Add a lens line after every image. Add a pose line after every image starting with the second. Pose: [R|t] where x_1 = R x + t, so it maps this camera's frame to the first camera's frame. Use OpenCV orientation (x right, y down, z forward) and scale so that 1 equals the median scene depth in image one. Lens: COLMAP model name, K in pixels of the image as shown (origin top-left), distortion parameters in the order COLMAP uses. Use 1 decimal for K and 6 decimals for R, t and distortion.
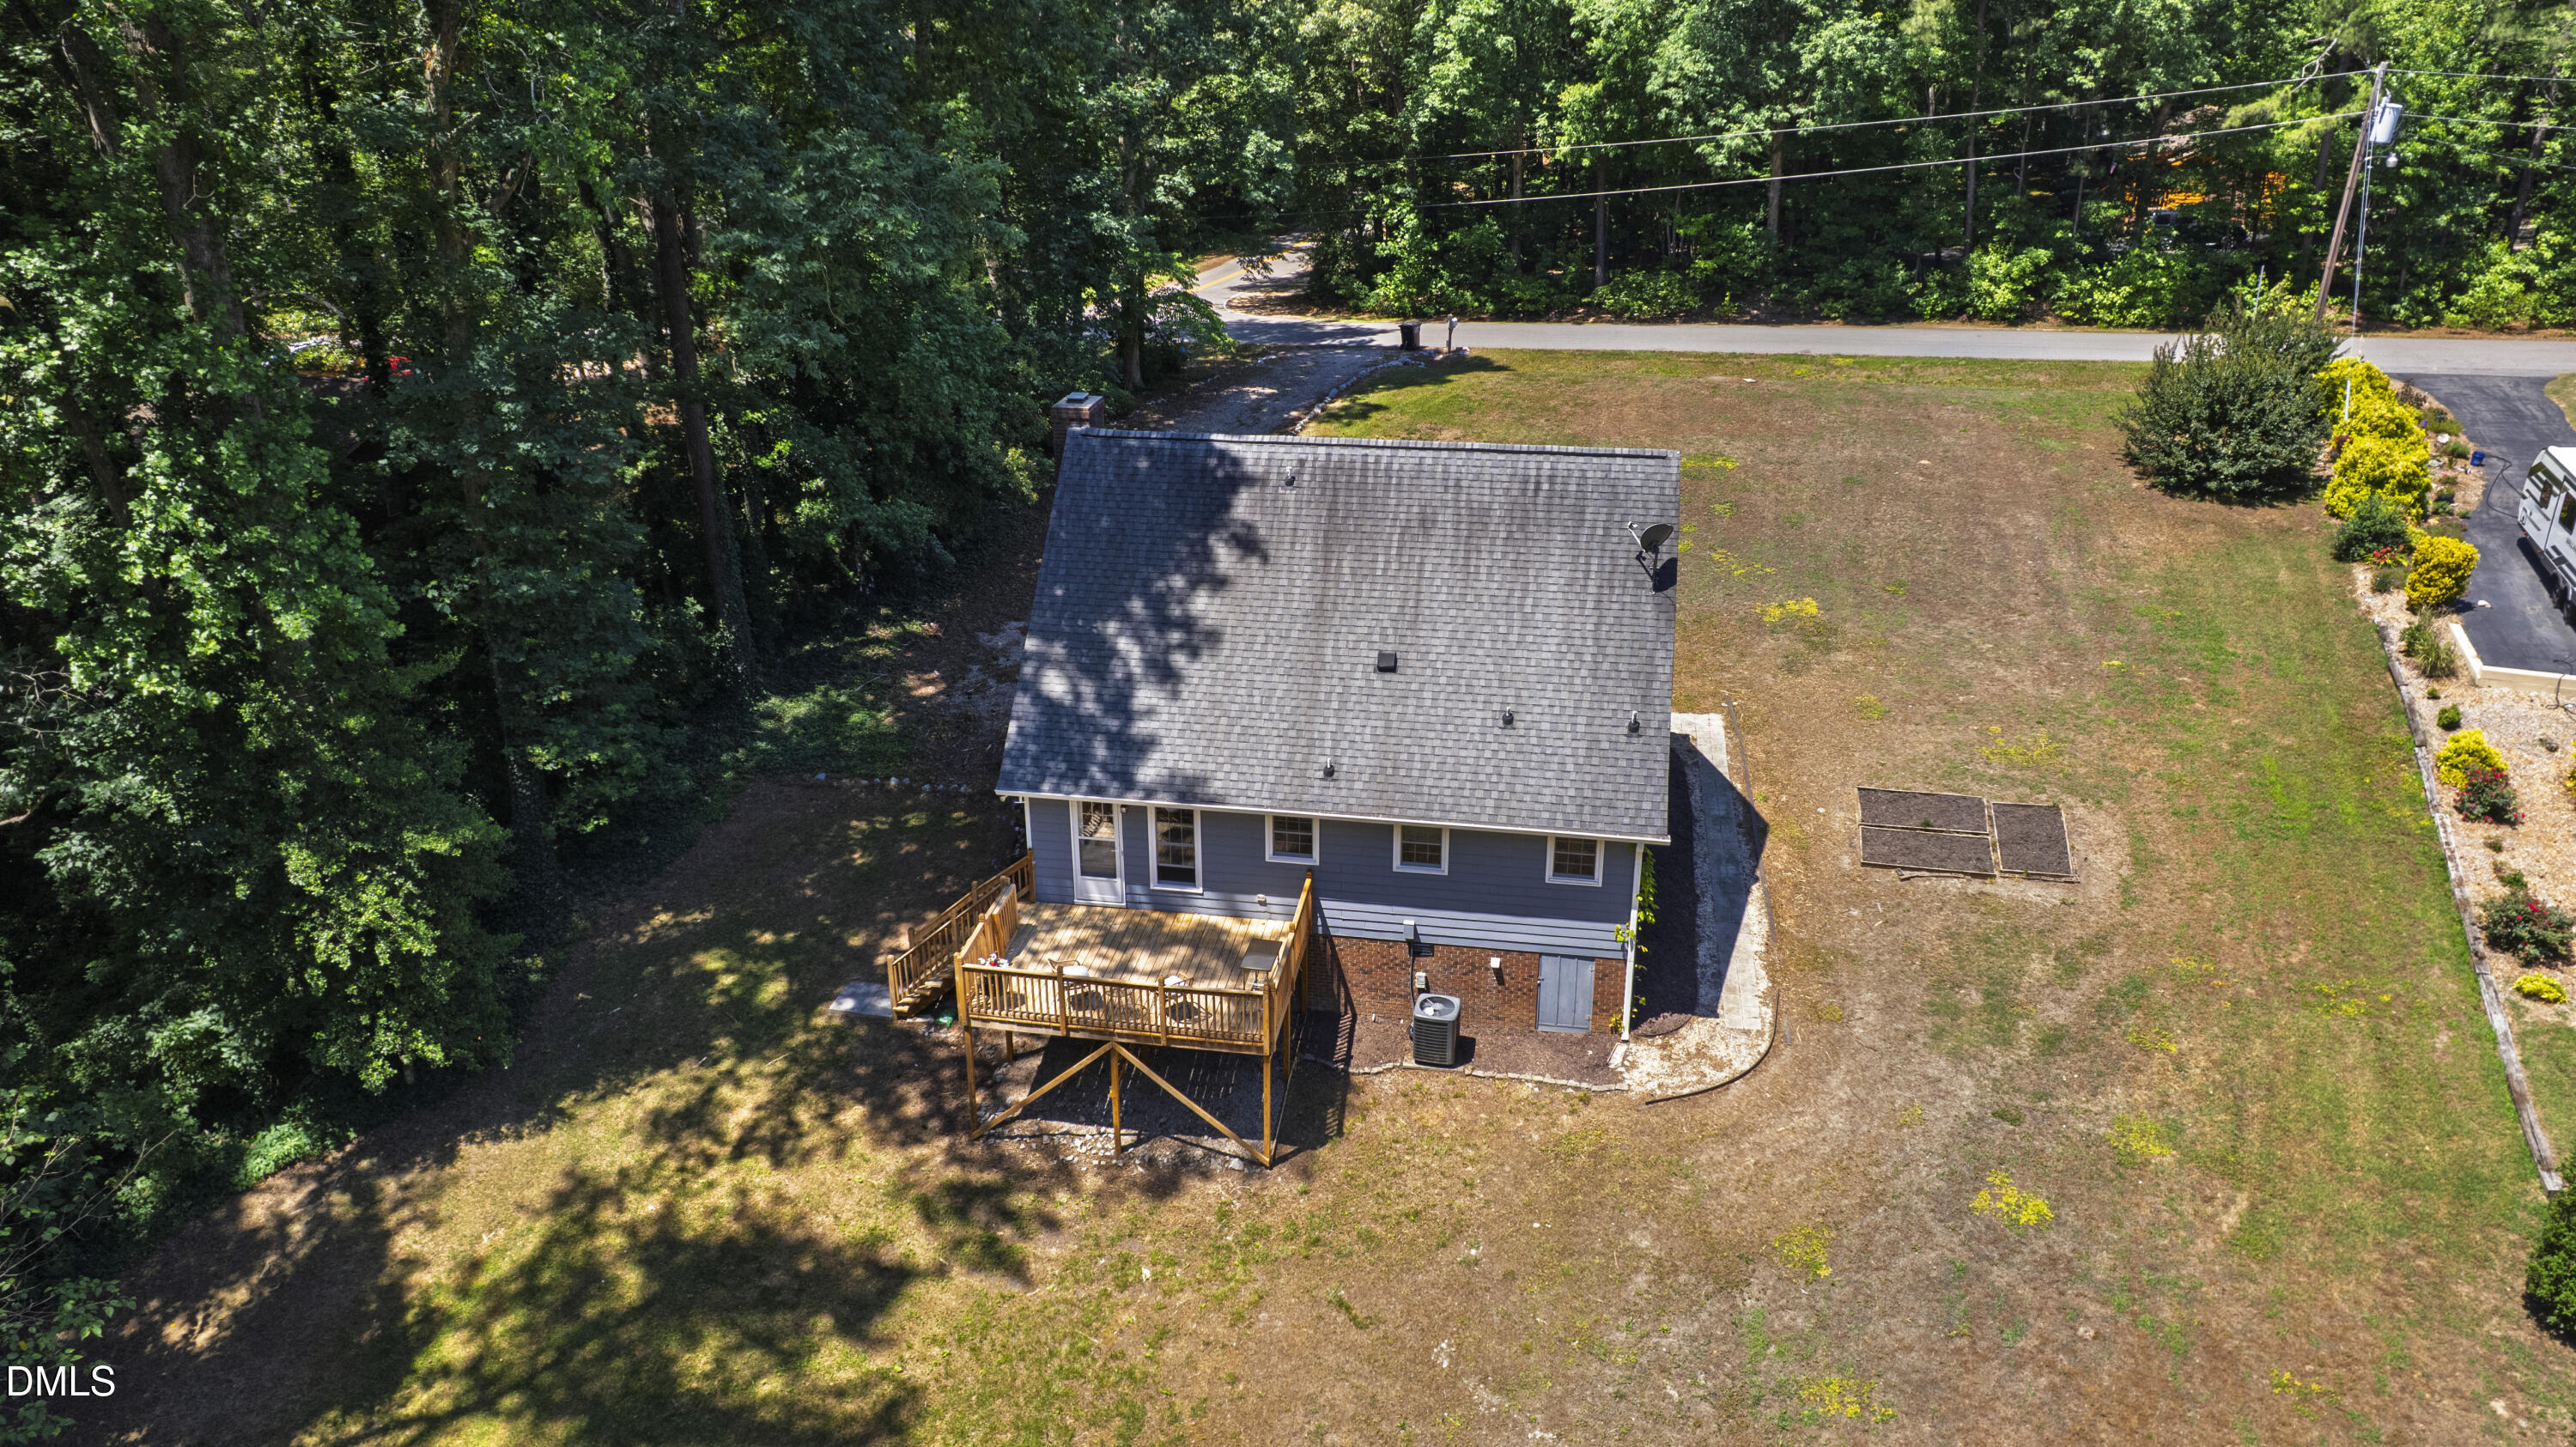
lens RADIAL K [[1528.4, 0, 1425.6], [0, 1528.4, 765.8], [0, 0, 1]] dist [-0.044553, 0.043825]
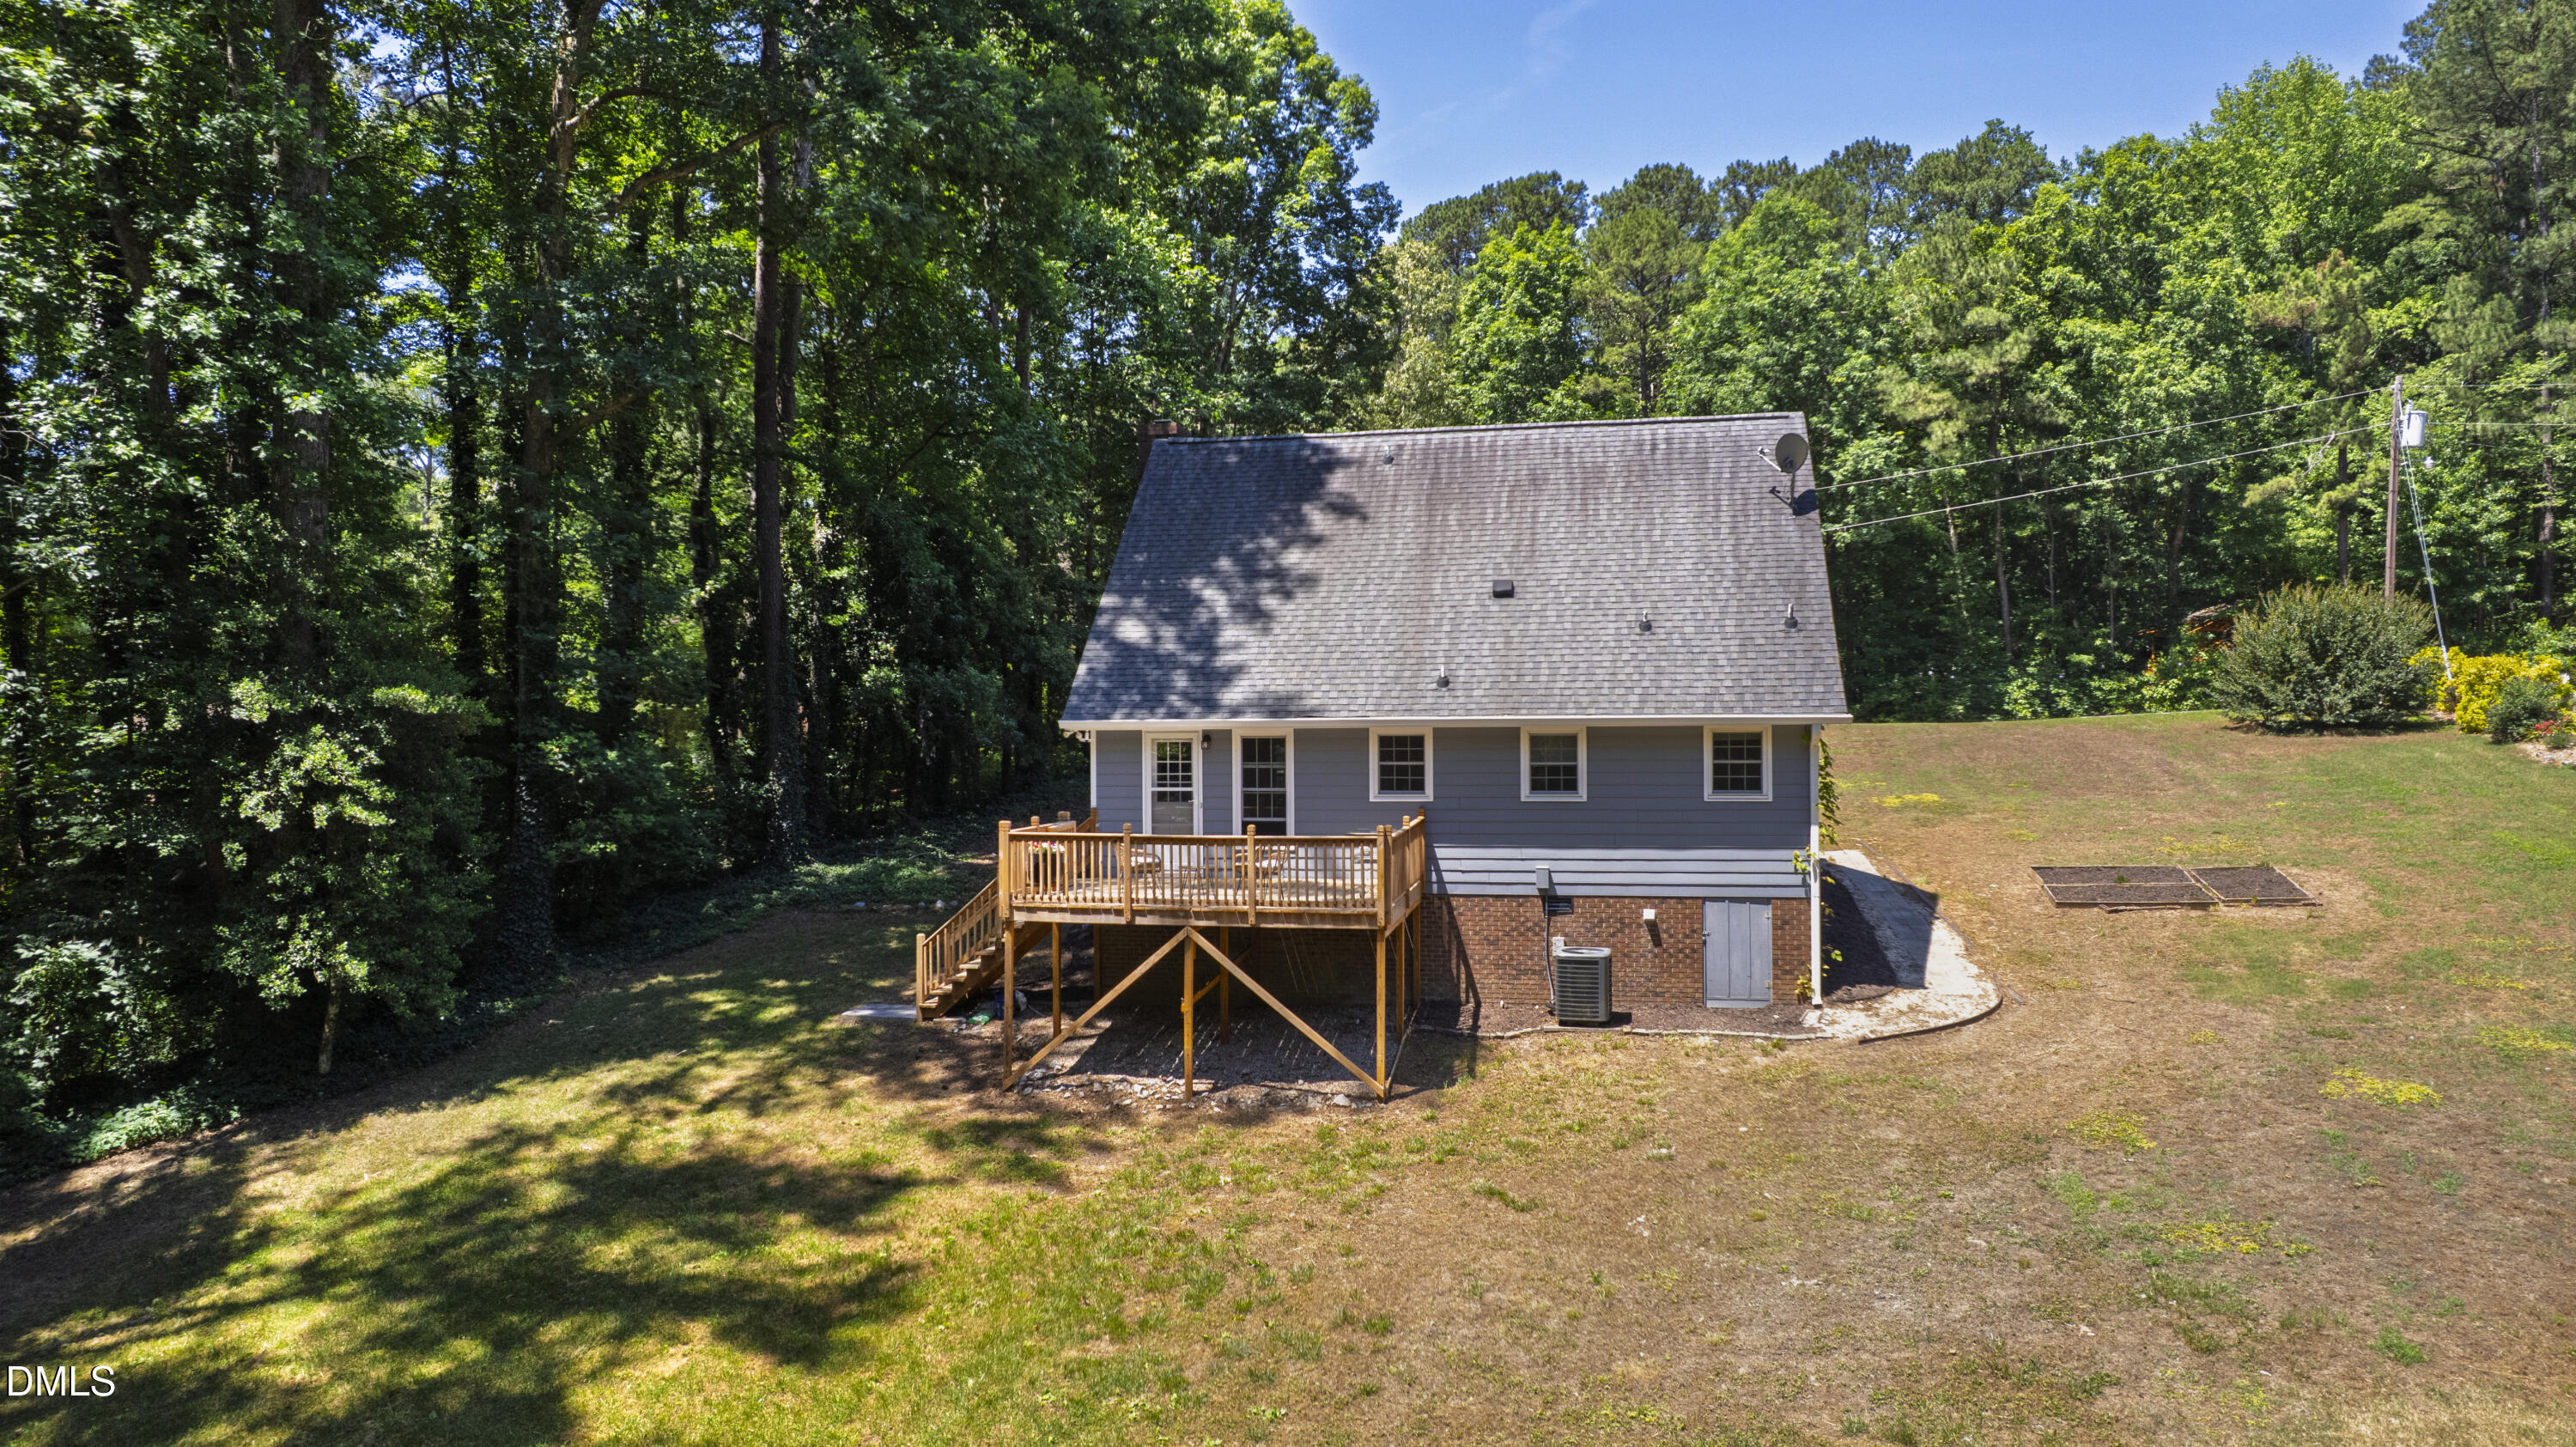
lens RADIAL K [[1528.4, 0, 1425.6], [0, 1528.4, 765.8], [0, 0, 1]] dist [-0.044553, 0.043825]
pose [[0.998920, -0.034720, -0.030875, -0.047659], [0.022049, 0.939170, -0.342745, 0.341245], [0.040897, 0.341694, 0.938921, 0.200908]]
